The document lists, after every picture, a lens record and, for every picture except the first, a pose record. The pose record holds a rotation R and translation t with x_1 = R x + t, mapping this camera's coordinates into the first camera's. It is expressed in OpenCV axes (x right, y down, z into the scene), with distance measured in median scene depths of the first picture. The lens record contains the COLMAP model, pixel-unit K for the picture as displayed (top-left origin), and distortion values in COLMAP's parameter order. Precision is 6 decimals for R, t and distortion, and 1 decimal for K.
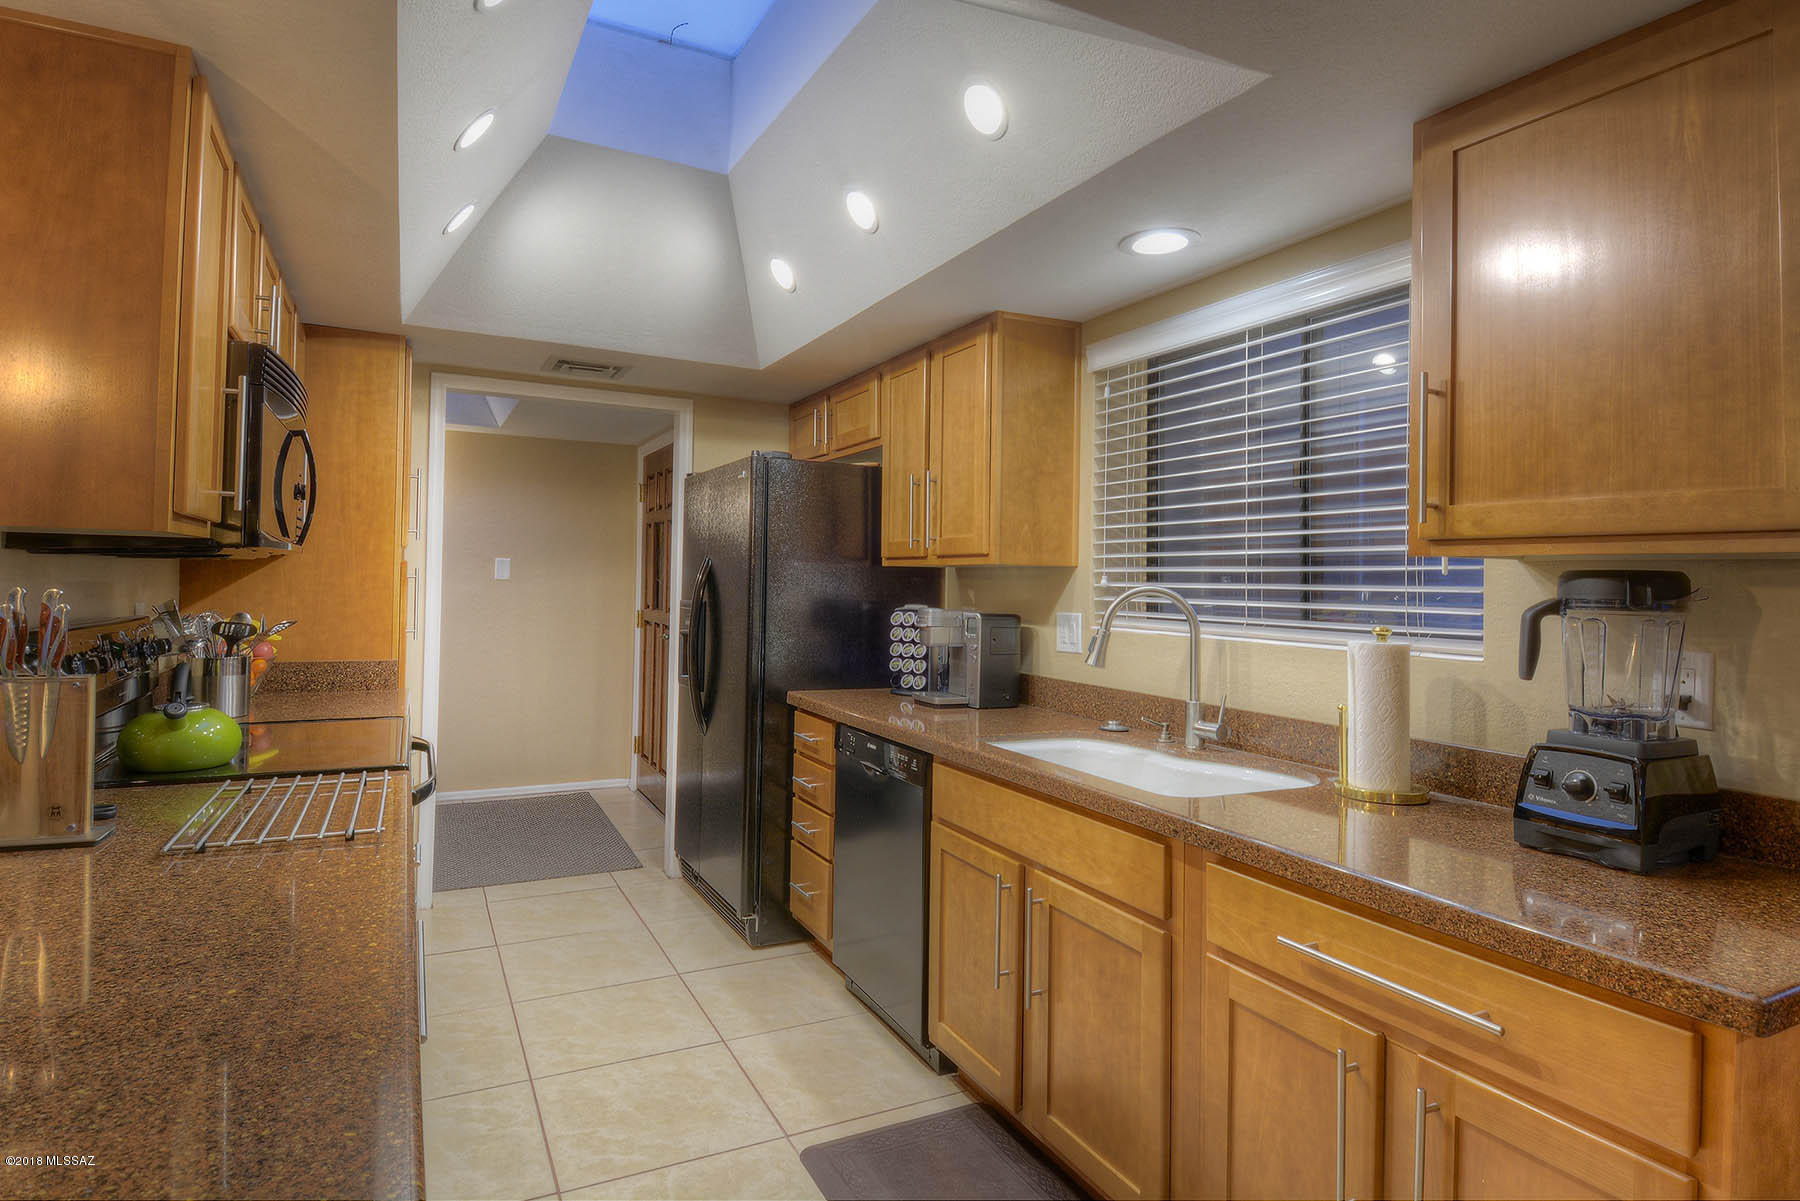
lens RADIAL K [[953.3, 0, 937.6], [0, 953.3, 555.5], [0, 0, 1]] dist [0.038087, -0.037450]
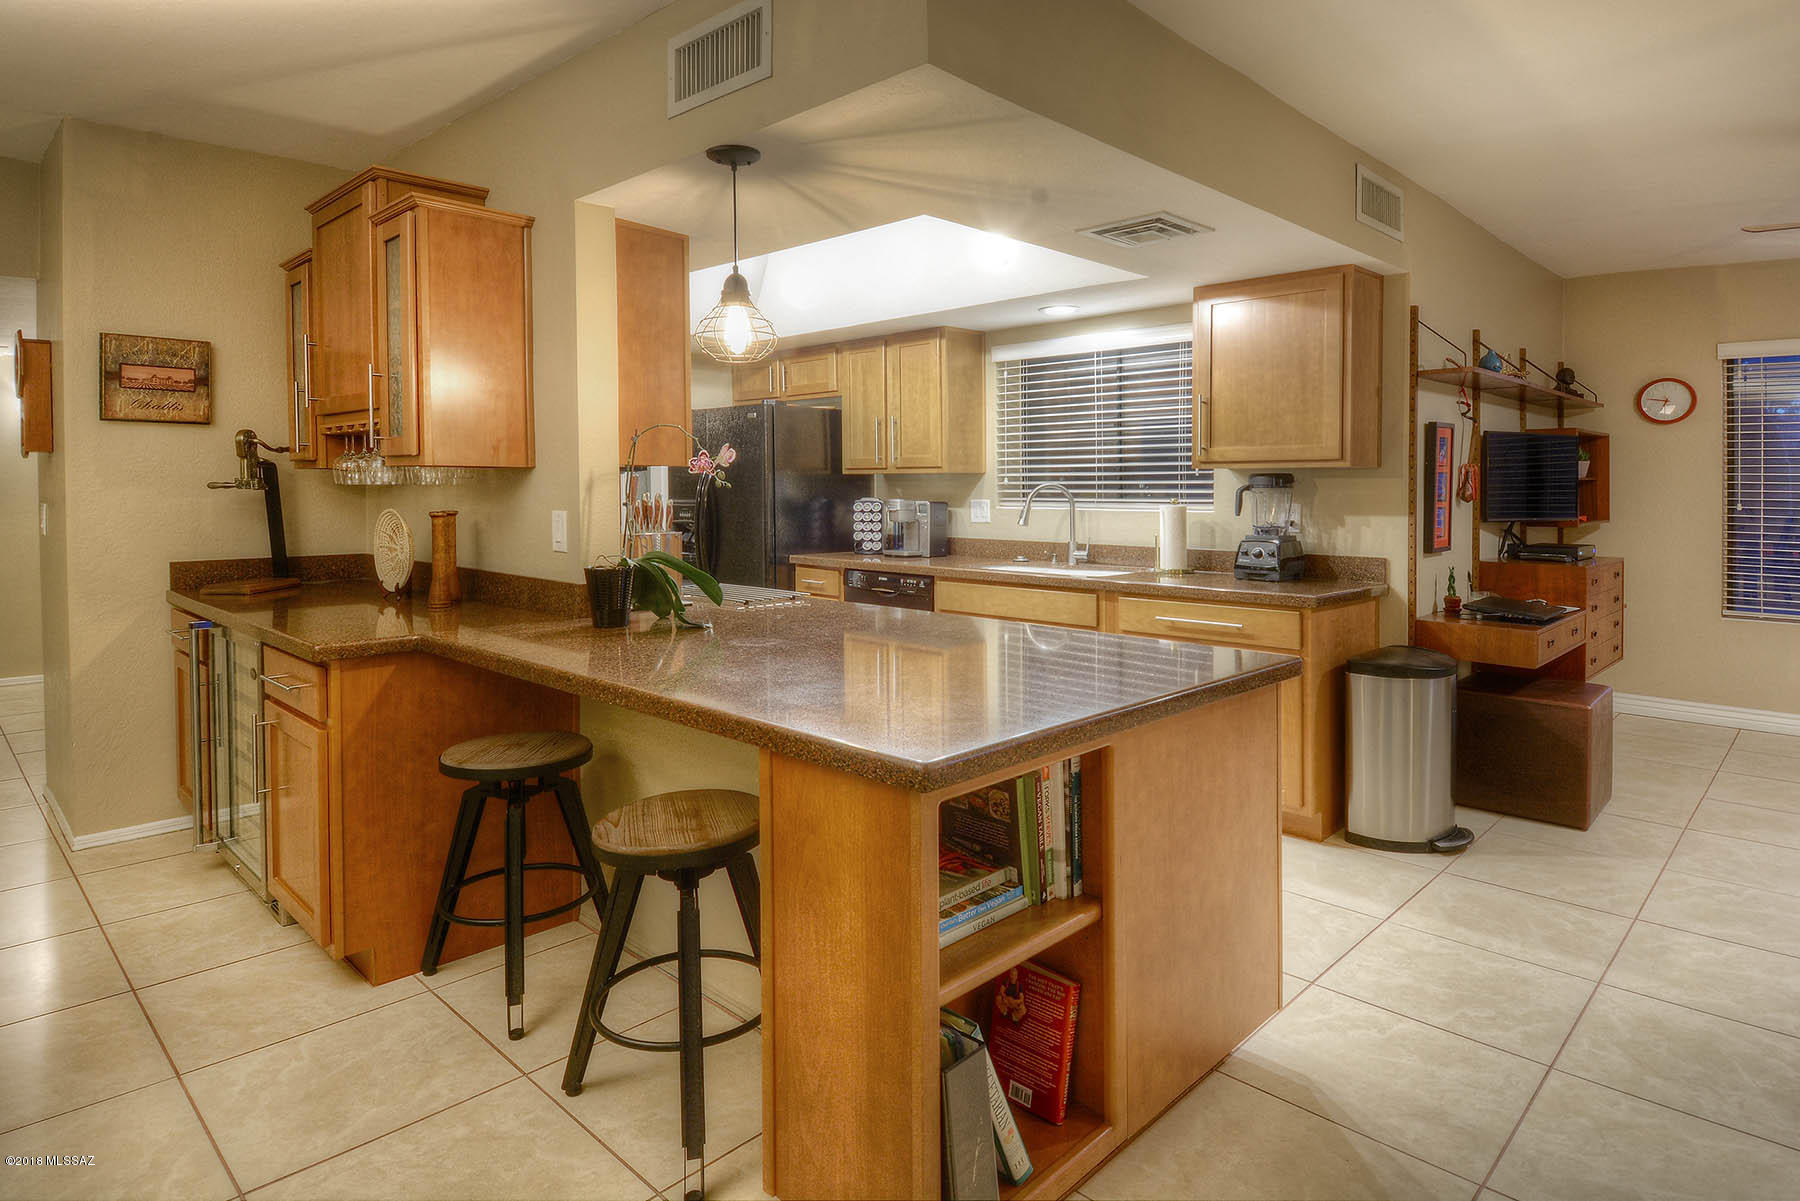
lens RADIAL K [[949.7, 0, 889.8], [0, 949.7, 478.6], [0, 0, 1]] dist [0.140707, -0.000139]
pose [[0.959833, -0.017661, 0.280015, -0.626893], [0.010943, 0.999614, 0.025537, -0.029972], [-0.280358, -0.021447, 0.959656, -0.762185]]
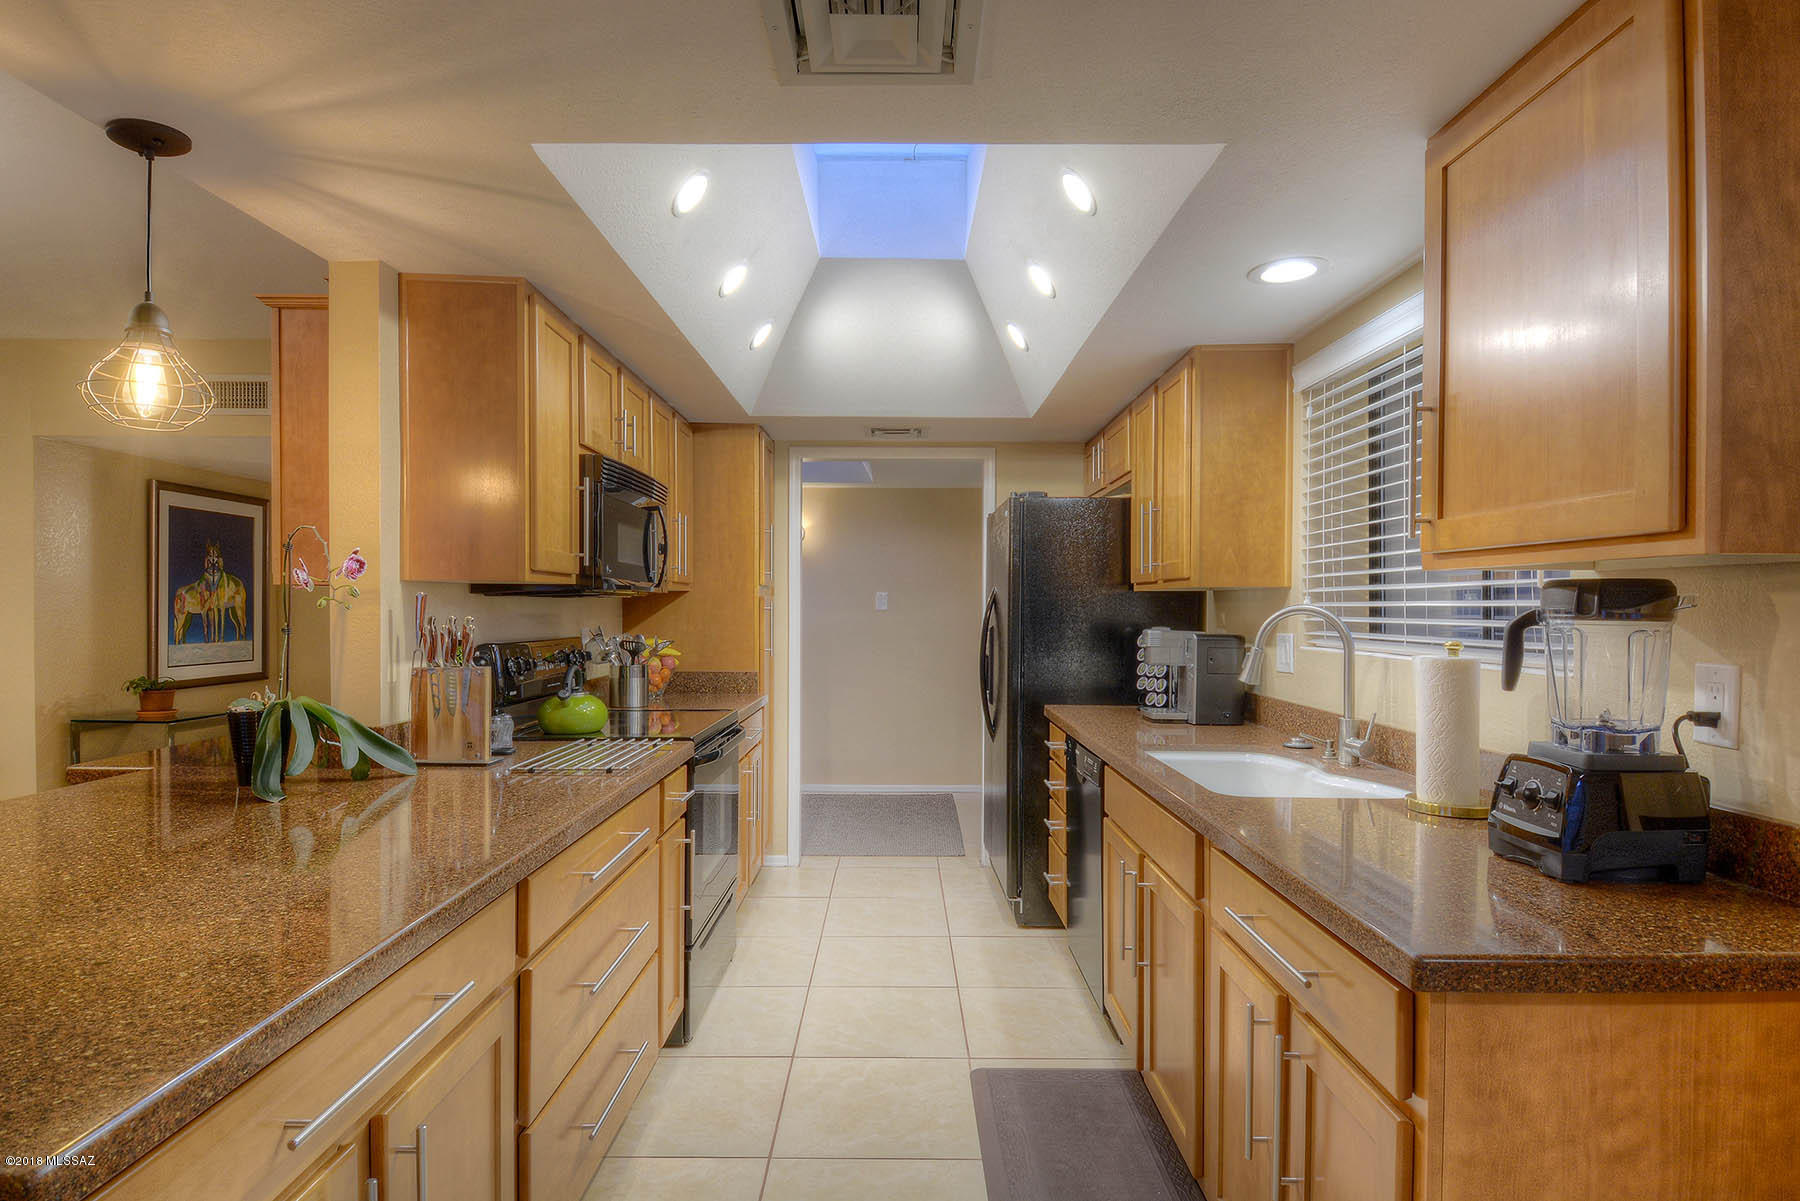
lens RADIAL K [[959.9, 0, 919.3], [0, 959.9, 598.1], [0, 0, 1]] dist [0.041537, -0.047929]
pose [[0.893530, -0.020752, -0.448523, 0.315072], [0.027386, 0.999590, 0.008309, 0.004701], [0.448167, -0.019707, 0.893733, -0.104096]]
